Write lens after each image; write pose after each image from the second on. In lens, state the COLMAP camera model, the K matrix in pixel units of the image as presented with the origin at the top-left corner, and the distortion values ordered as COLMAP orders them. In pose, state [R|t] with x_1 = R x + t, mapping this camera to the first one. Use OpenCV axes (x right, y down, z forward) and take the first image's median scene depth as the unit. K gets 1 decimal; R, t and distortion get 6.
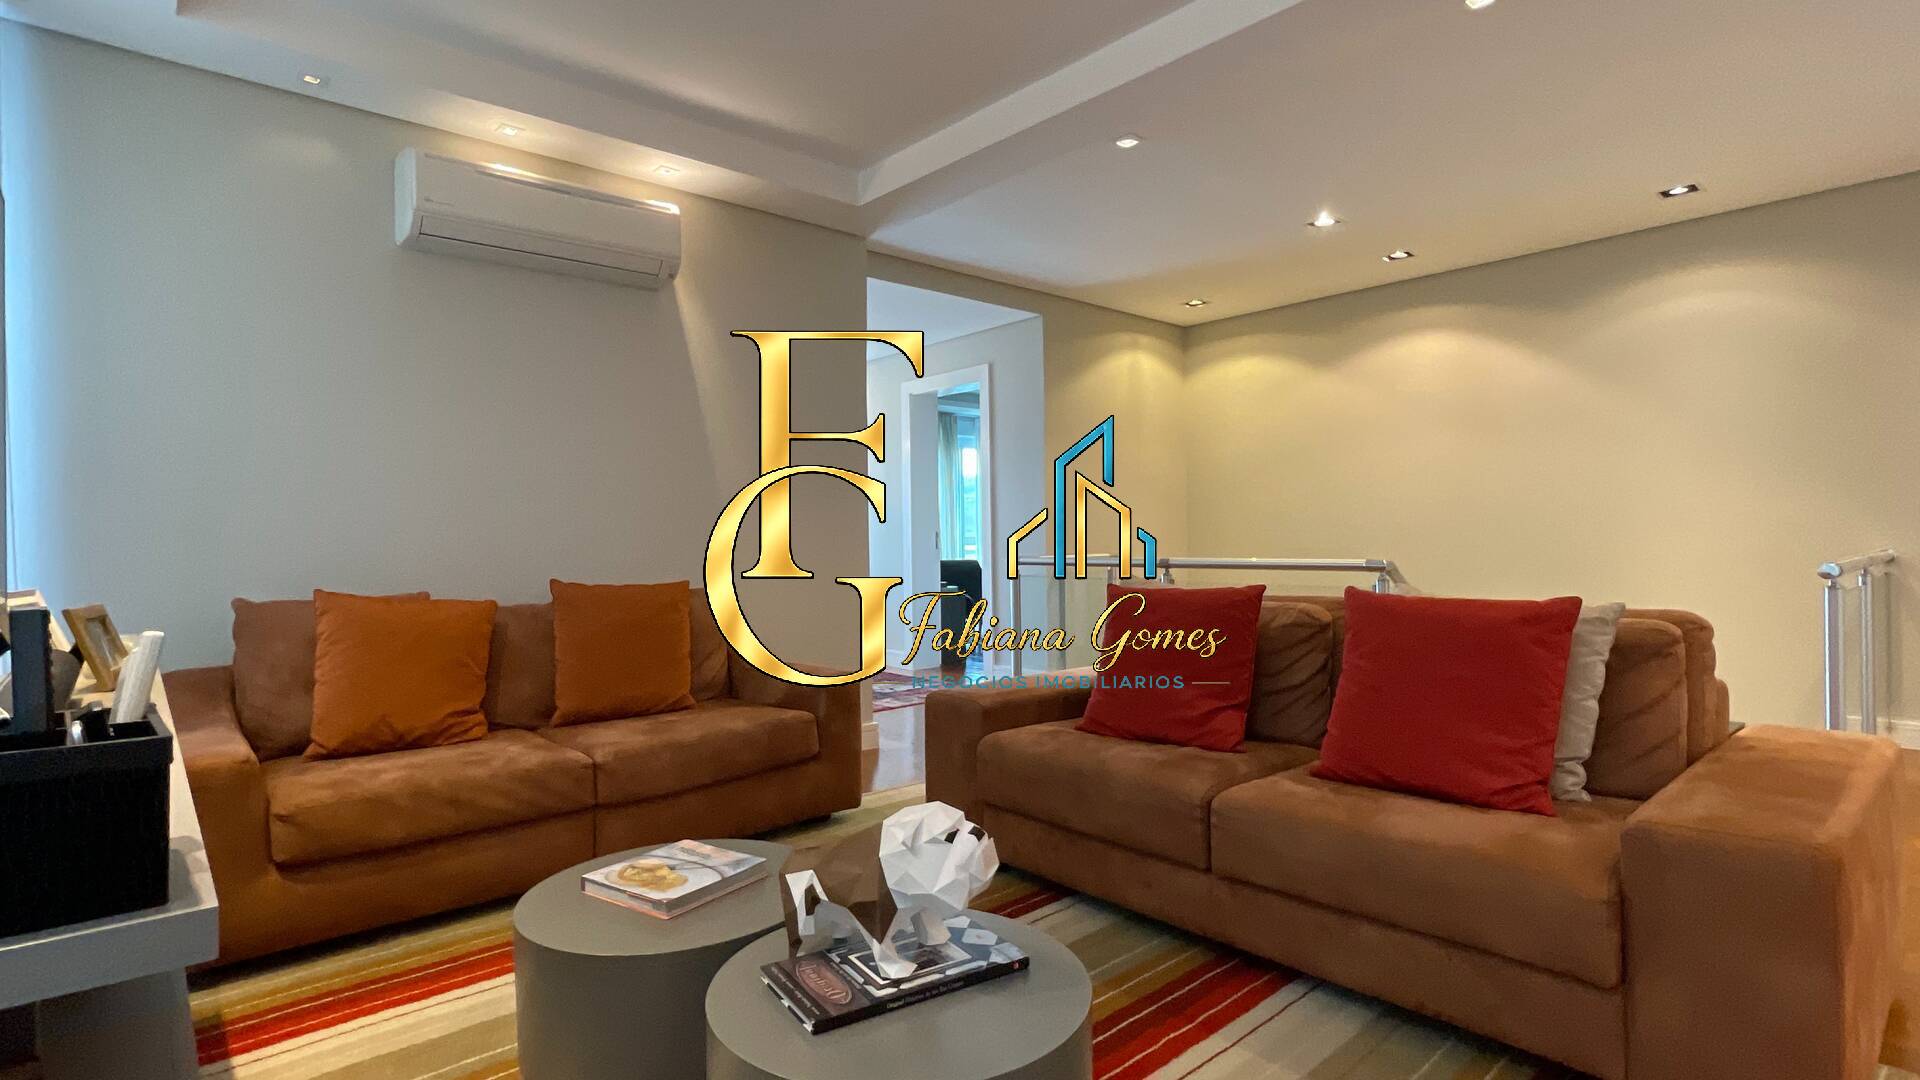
lens RADIAL K [[924.9, 0, 968.2], [0, 924.9, 540.6], [0, 0, 1]] dist [-0.010771, 0.003818]
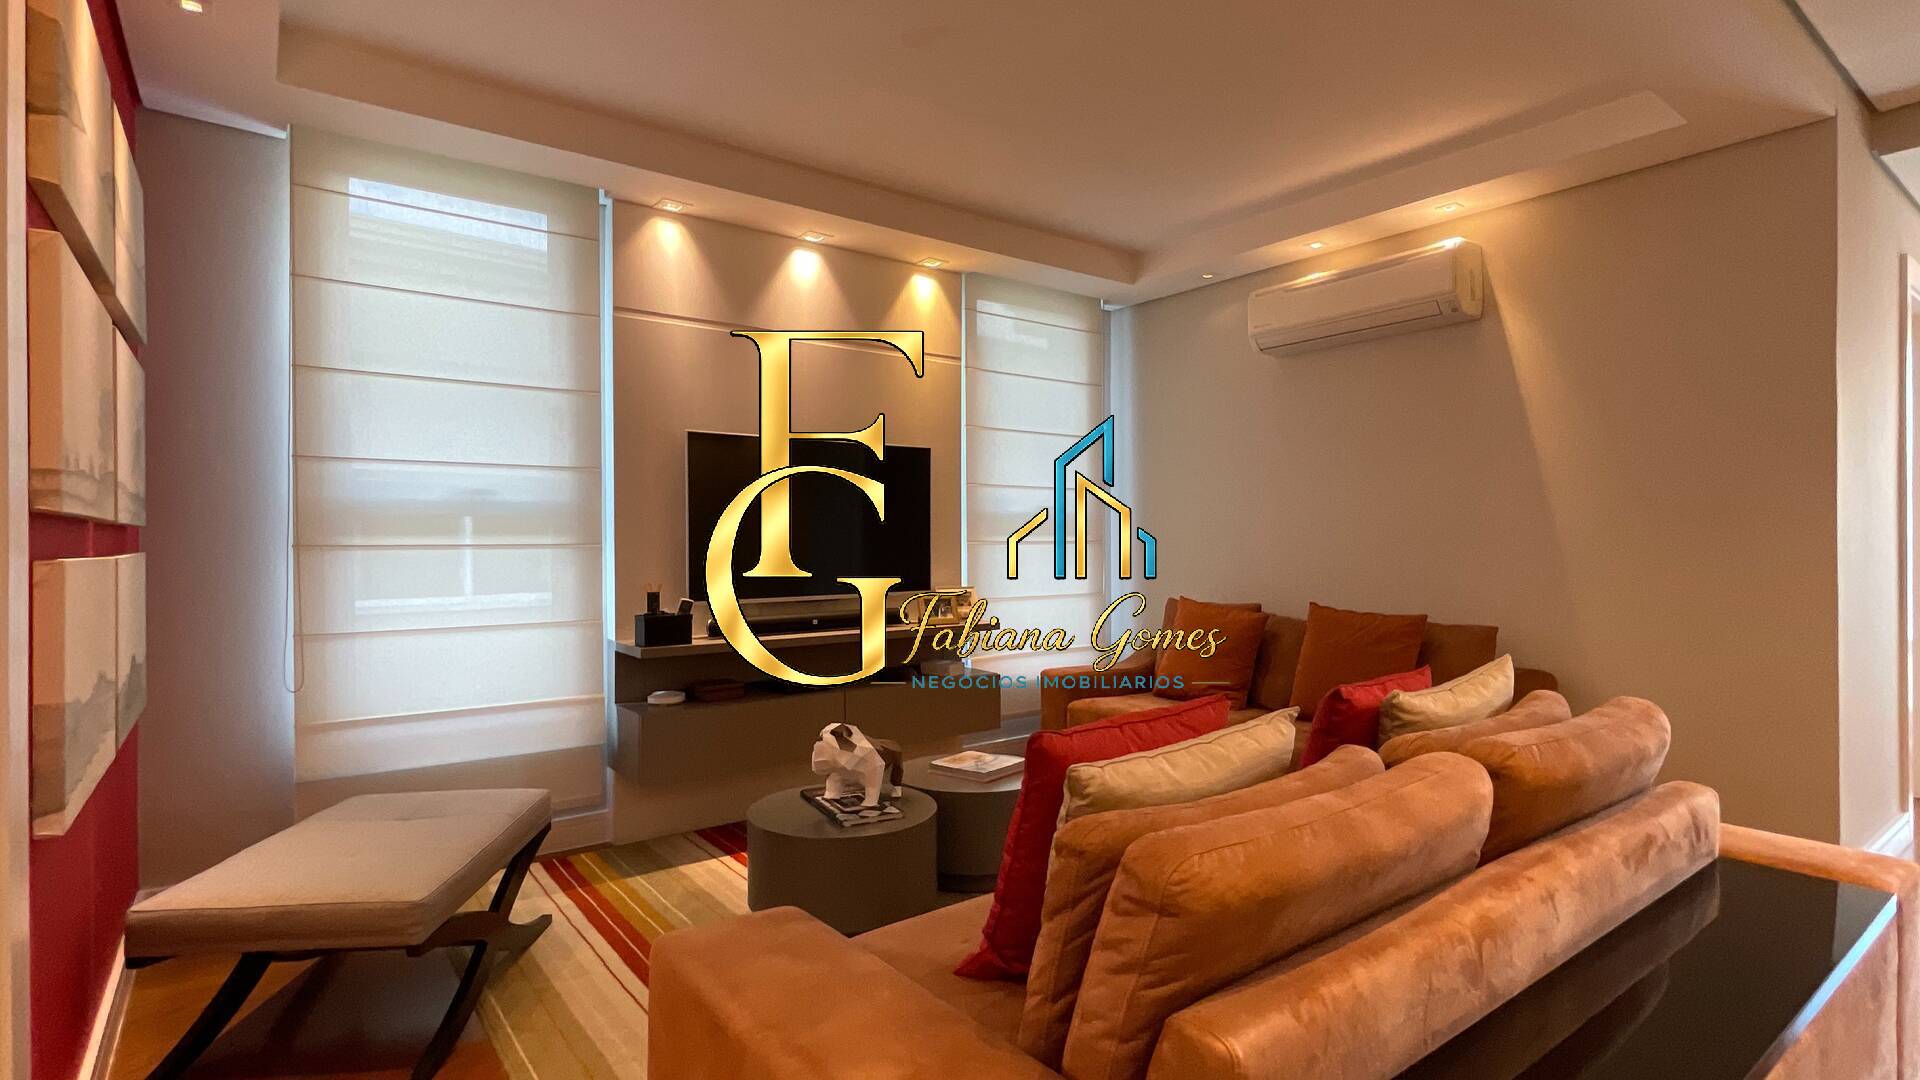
lens RADIAL K [[924.9, 0, 953.2], [0, 924.9, 544.7], [0, 0, 1]] dist [-0.010771, 0.003818]
pose [[-0.083805, 0.010740, -0.996424, 0.845827], [0.004694, 0.999935, 0.010383, -0.050445], [0.996471, -0.003807, -0.083850, 0.628403]]
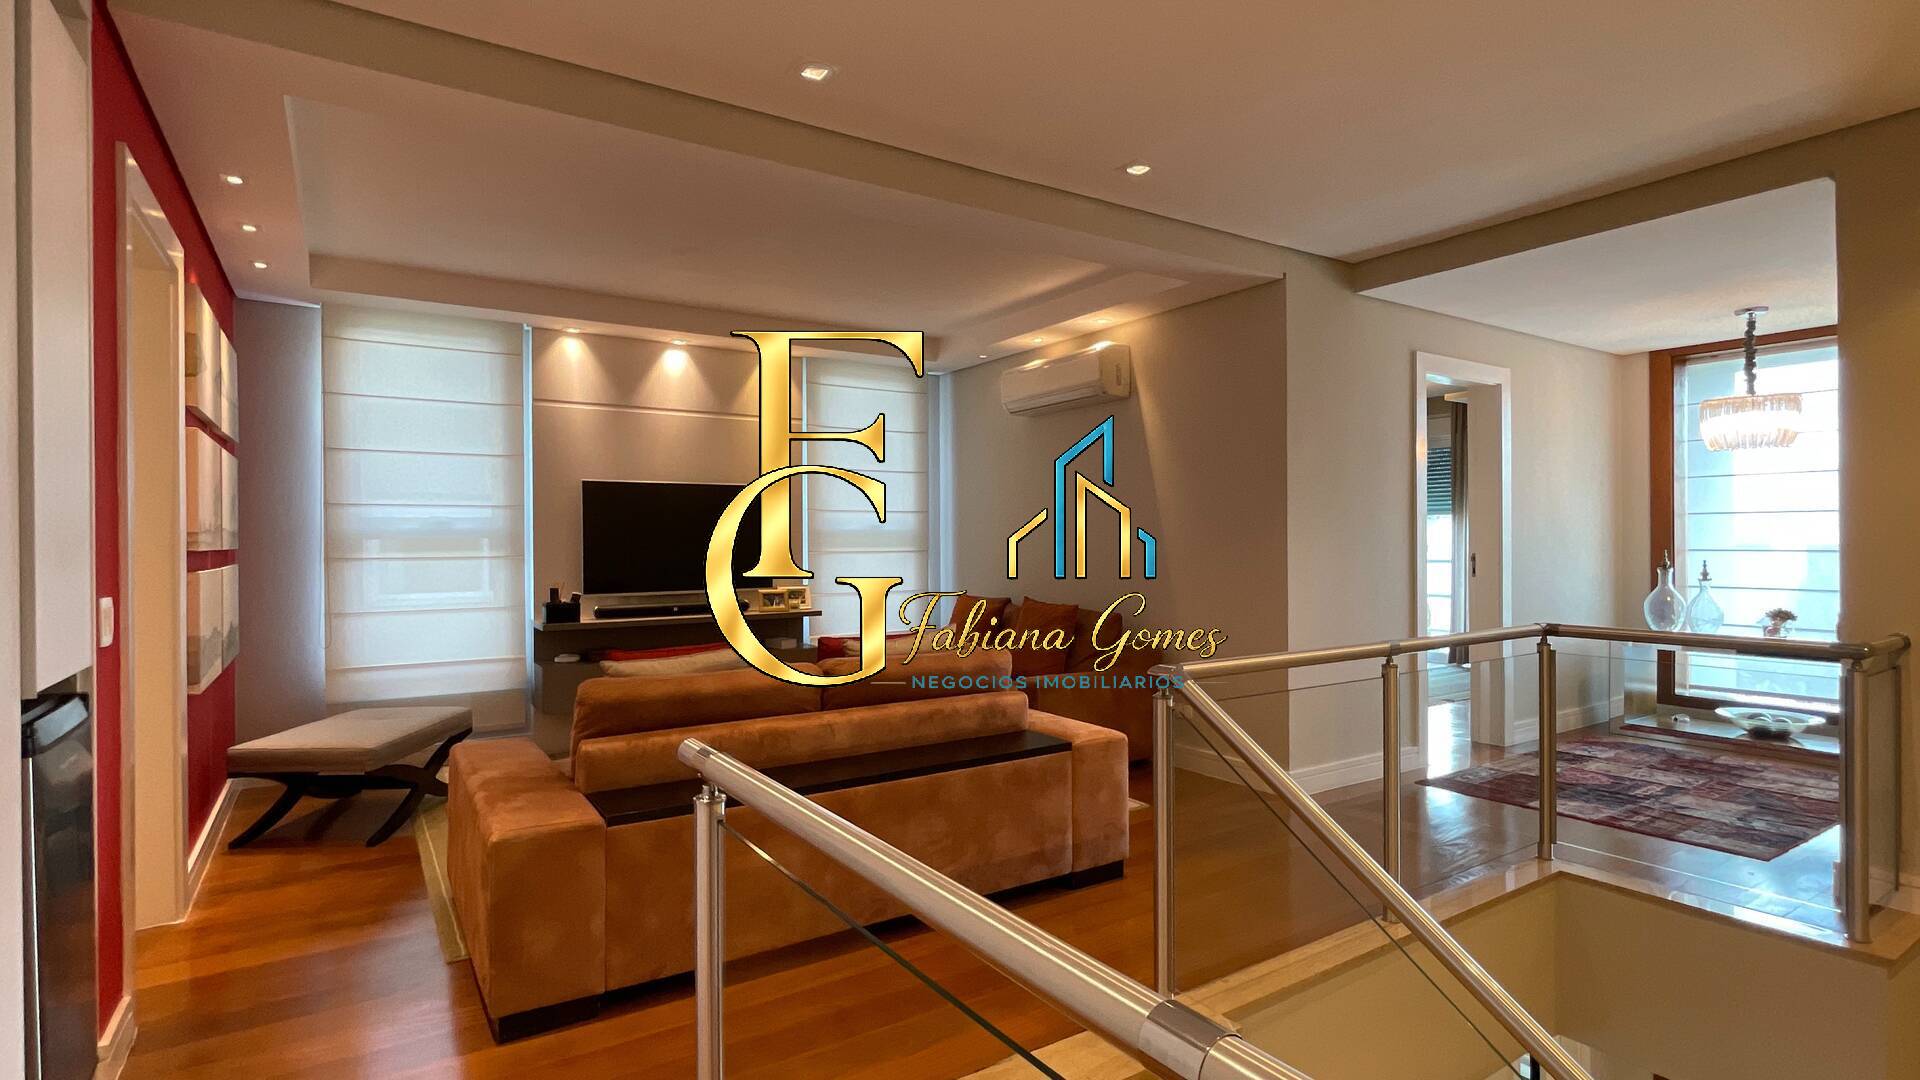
lens RADIAL K [[924.9, 0, 955.5], [0, 924.9, 549.2], [0, 0, 1]] dist [-0.010771, 0.003818]
pose [[-0.146440, 0.017100, -0.989072, 1.328387], [0.006506, 0.999846, 0.016323, -0.077807], [0.989198, -0.004044, -0.146529, 1.142545]]
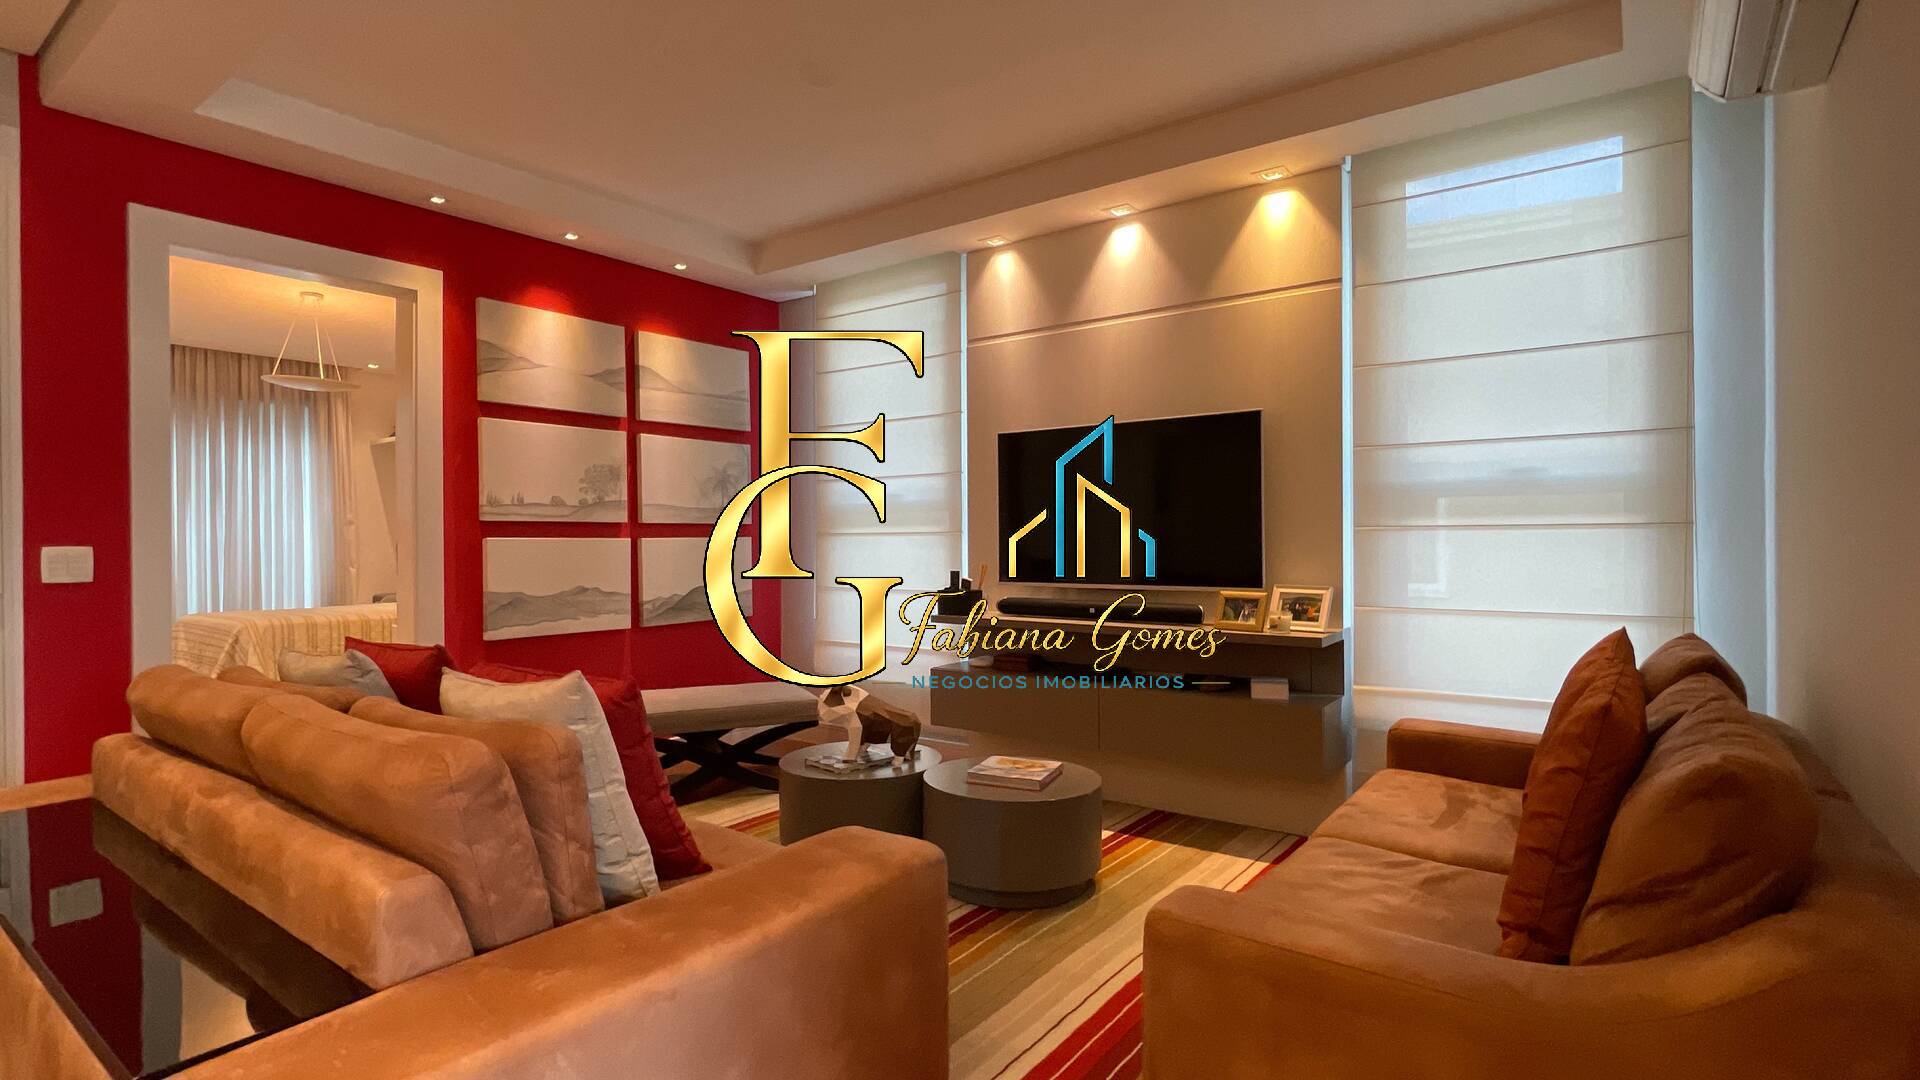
lens RADIAL K [[924.9, 0, 926.7], [0, 924.9, 538.0], [0, 0, 1]] dist [-0.010771, 0.003818]
pose [[-0.983723, 0.020552, -0.178512, 0.065197], [0.019266, 0.999774, 0.008935, -0.045952], [0.178656, 0.005351, -0.983897, 1.493602]]
